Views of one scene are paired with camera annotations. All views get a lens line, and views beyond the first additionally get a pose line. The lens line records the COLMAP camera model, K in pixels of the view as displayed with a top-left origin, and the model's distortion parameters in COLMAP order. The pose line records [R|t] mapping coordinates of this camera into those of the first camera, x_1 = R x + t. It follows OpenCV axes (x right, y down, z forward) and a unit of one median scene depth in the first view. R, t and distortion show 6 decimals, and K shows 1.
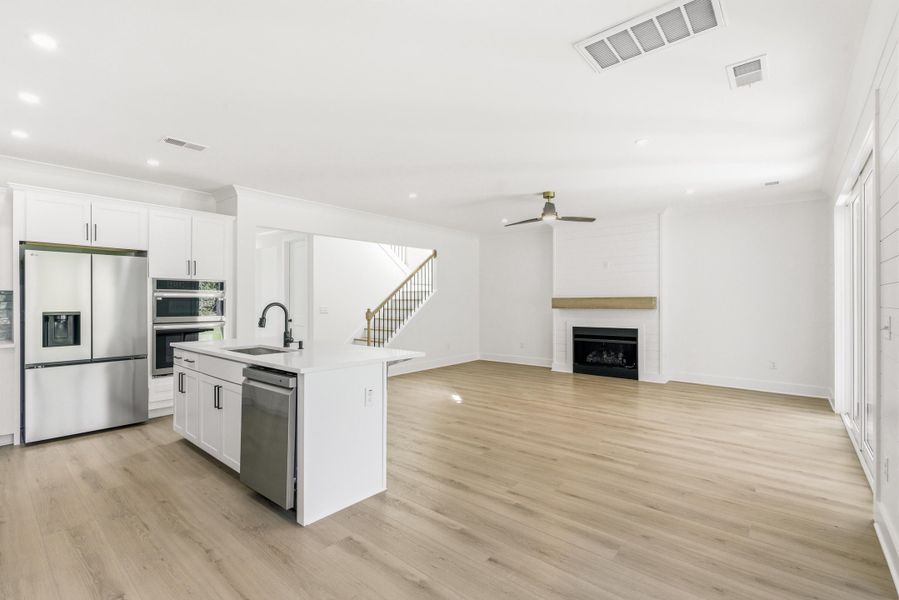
lens RADIAL K [[403.3, 0, 448.7], [0, 403.3, 300.6], [0, 0, 1]] dist [-0.001455, -0.000244]
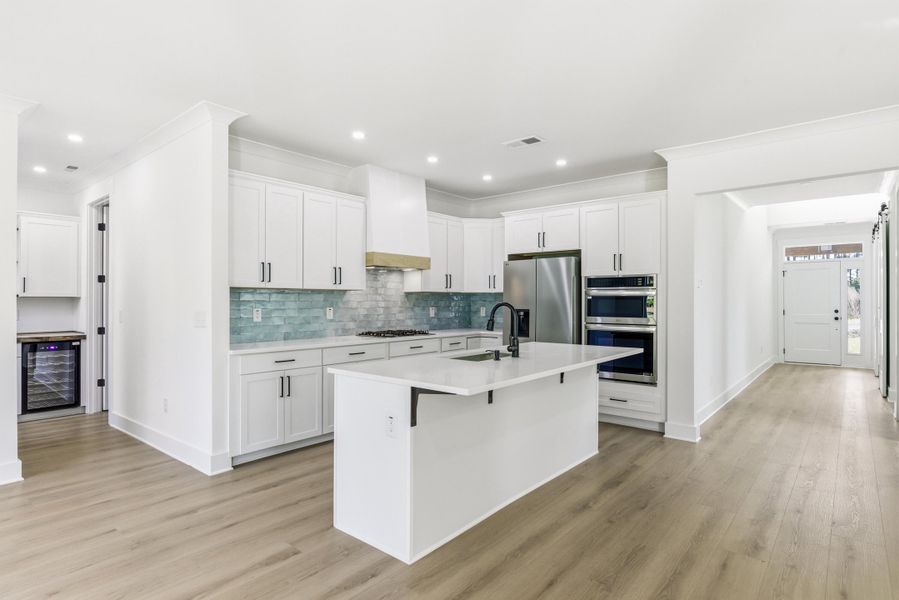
lens RADIAL K [[484.2, 0, 447.8], [0, 484.2, 291.7], [0, 0, 1]] dist [0.019215, 0.000292]
pose [[0.002883, -0.017855, -0.999836, 0.438575], [0.003779, 0.999834, -0.017844, 0.000028], [0.999989, -0.003727, 0.002950, 0.653168]]
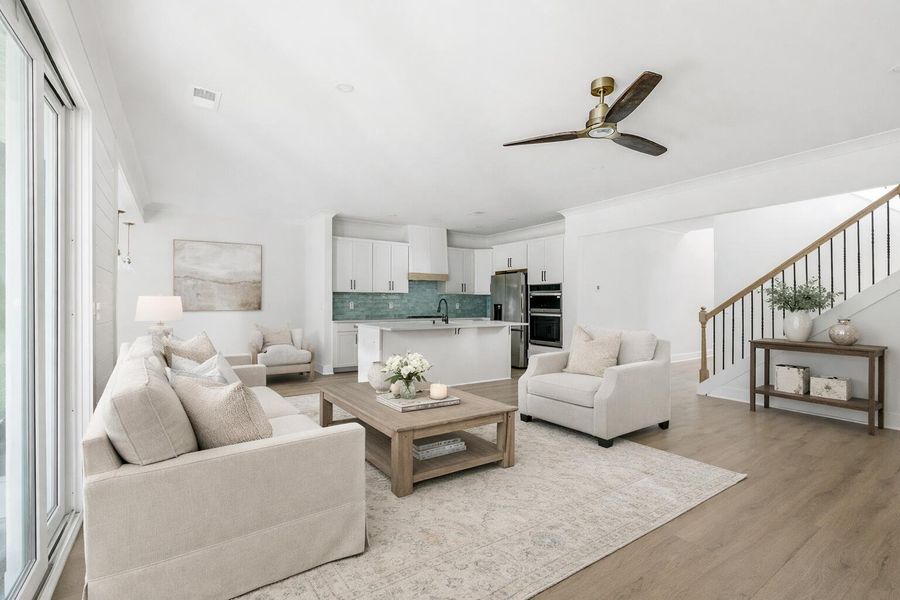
lens RADIAL K [[403.8, 0, 451.2], [0, 403.8, 303.1], [0, 0, 1]] dist [-0.001455, -0.000244]
pose [[-0.278607, 0.003149, -0.960400, 0.939021], [0.001228, 0.999995, 0.002922, 0.014120], [0.960404, -0.000365, -0.278610, 1.137463]]
